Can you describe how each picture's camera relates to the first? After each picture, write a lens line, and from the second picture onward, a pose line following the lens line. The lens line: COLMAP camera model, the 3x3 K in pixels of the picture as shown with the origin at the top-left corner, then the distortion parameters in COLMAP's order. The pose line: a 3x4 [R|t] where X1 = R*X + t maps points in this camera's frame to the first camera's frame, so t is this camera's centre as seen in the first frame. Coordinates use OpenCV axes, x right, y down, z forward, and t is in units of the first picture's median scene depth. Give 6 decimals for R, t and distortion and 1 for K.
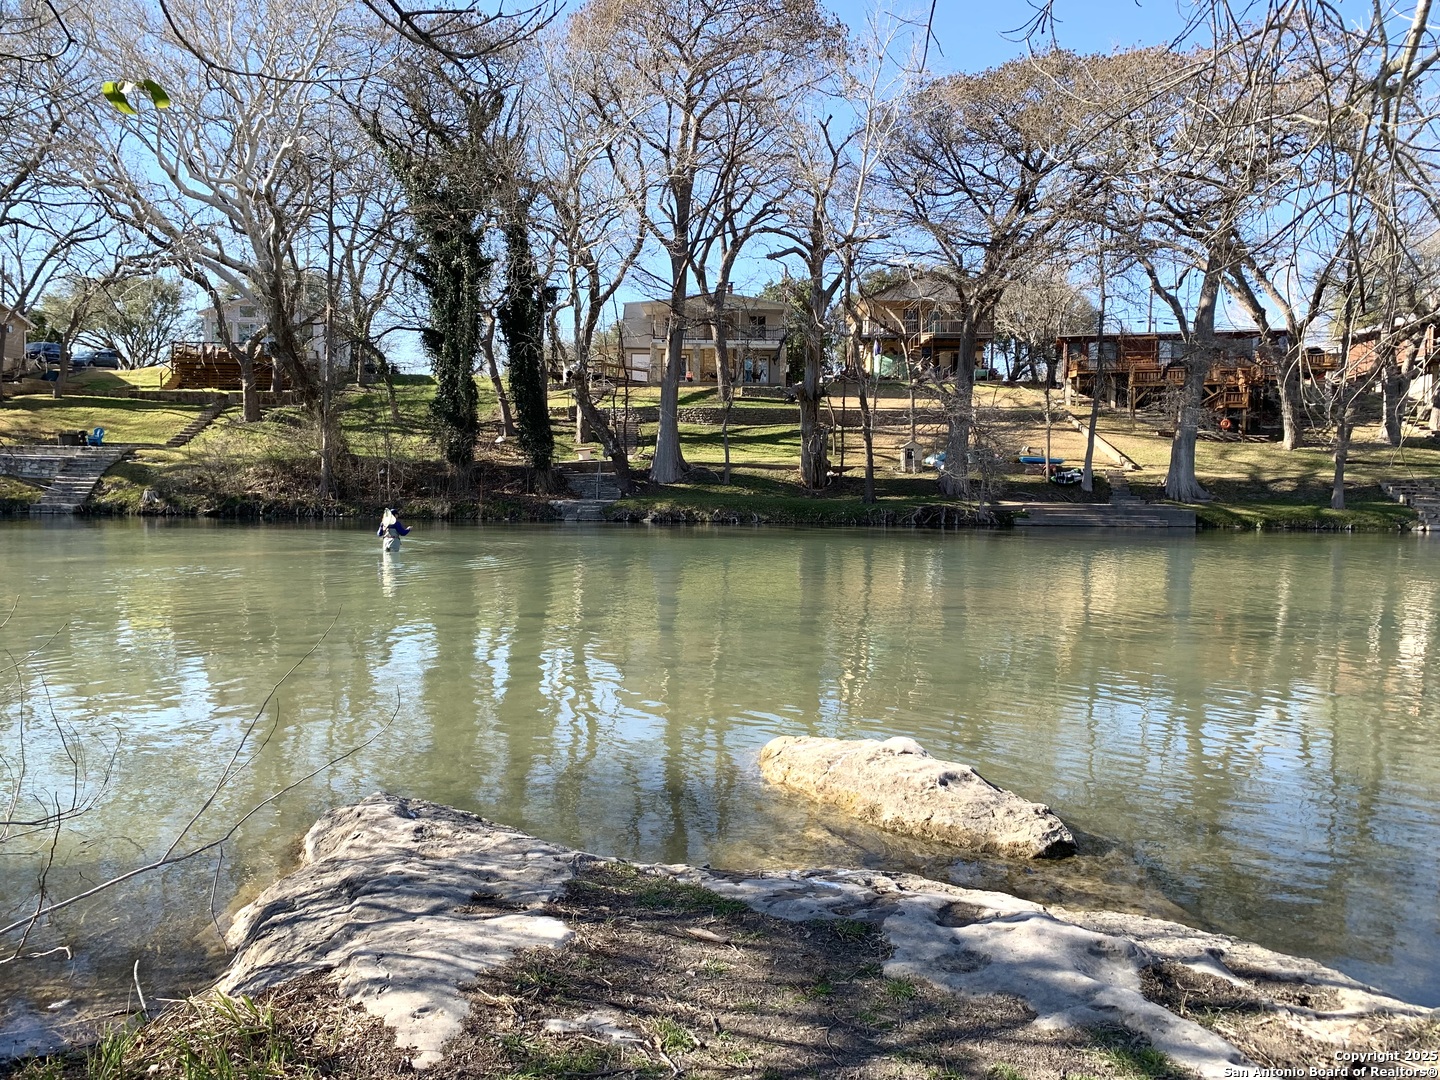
lens RADIAL K [[1096.3, 0, 726.9], [0, 1096.3, 541.4], [0, 0, 1]] dist [0.034222, -0.045753]
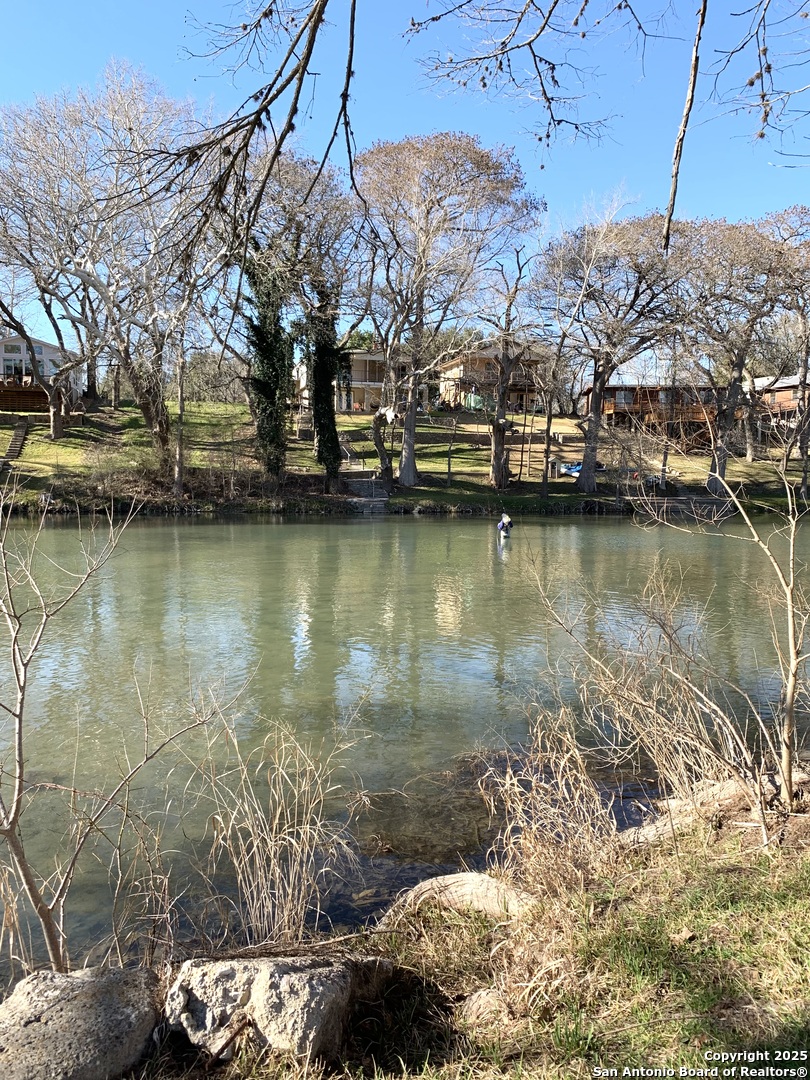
lens RADIAL K [[822.3, 0, 405.0], [0, 822.3, 540.0], [0, 0, 1]] dist [0.034222, -0.045753]
pose [[0.966818, -0.021537, 0.254555, -0.349713], [0.014260, 0.999436, 0.030396, -0.014064], [-0.255066, -0.025758, 0.966580, -0.073327]]
